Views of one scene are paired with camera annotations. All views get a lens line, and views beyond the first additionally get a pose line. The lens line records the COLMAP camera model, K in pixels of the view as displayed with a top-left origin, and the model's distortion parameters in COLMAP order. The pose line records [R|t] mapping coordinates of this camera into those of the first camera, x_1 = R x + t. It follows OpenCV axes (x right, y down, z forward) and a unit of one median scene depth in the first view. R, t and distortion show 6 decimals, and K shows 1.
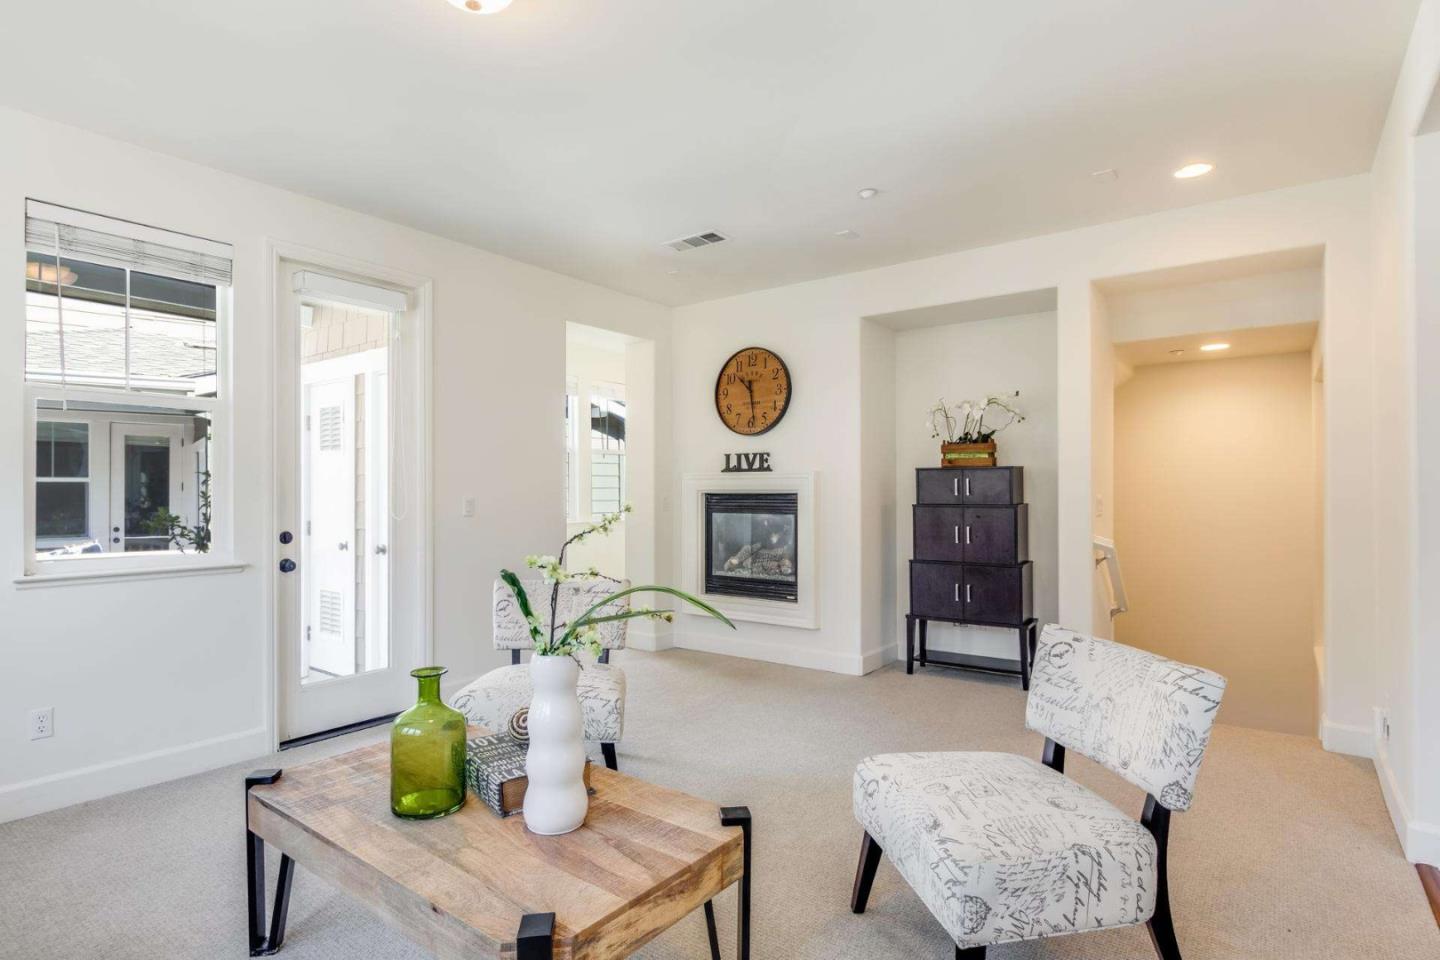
lens RADIAL K [[748.5, 0, 720.5], [0, 748.5, 485.2], [0, 0, 1]] dist [0.001330, 0.000505]
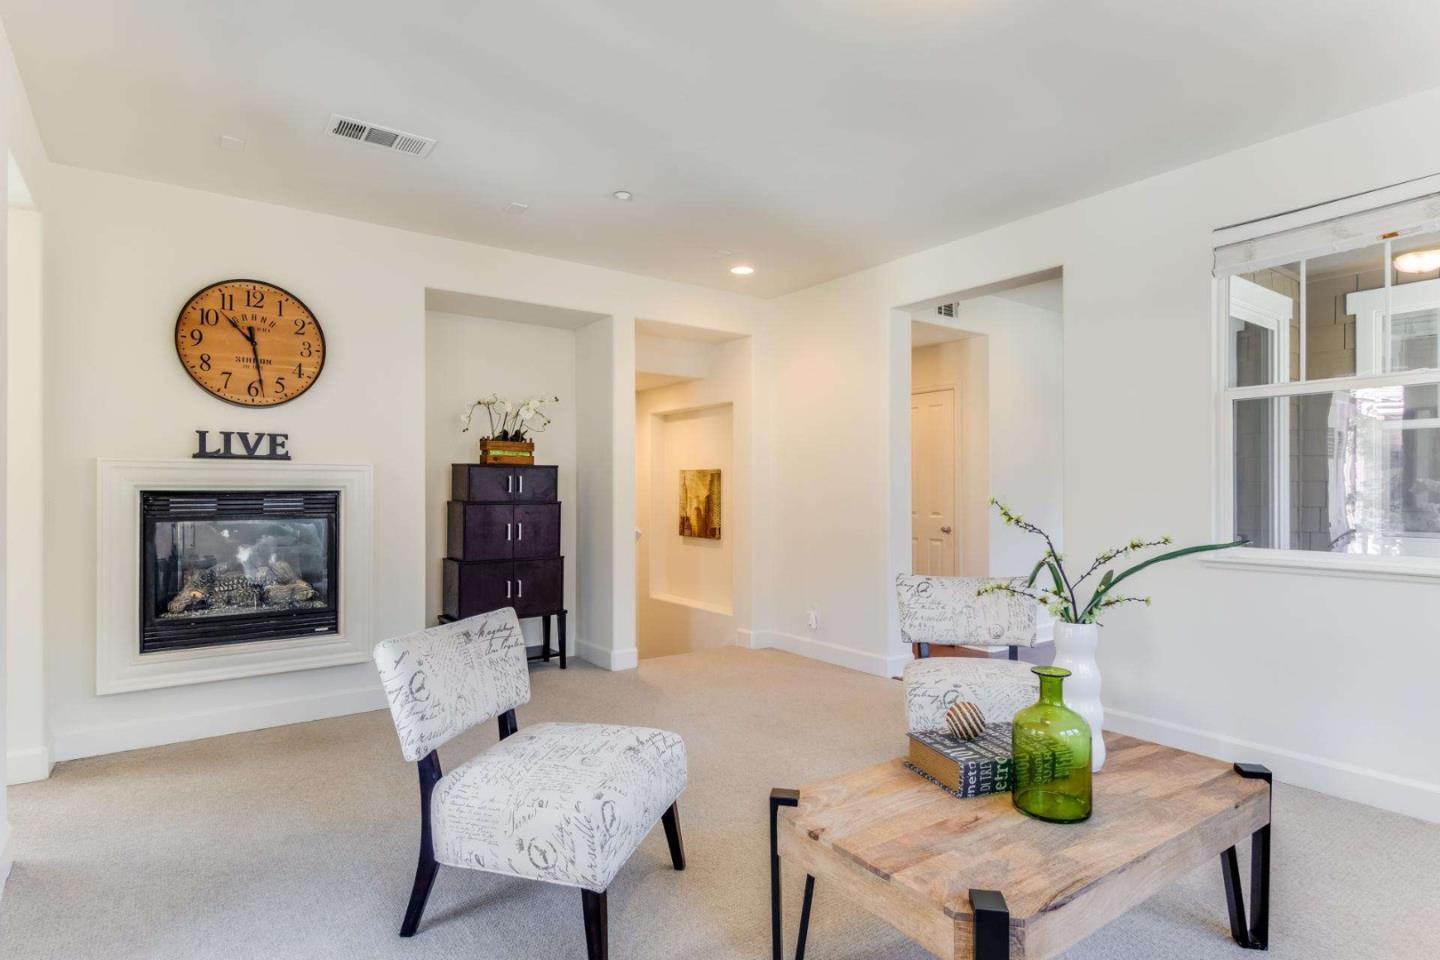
lens RADIAL K [[748.5, 0, 720.1], [0, 748.5, 486.5], [0, 0, 1]] dist [0.001330, 0.000505]
pose [[0.297893, 0.005660, 0.954582, -0.495774], [-0.008164, 0.999961, -0.003382, 0.005605], [-0.954564, -0.006786, 0.297928, 0.385403]]
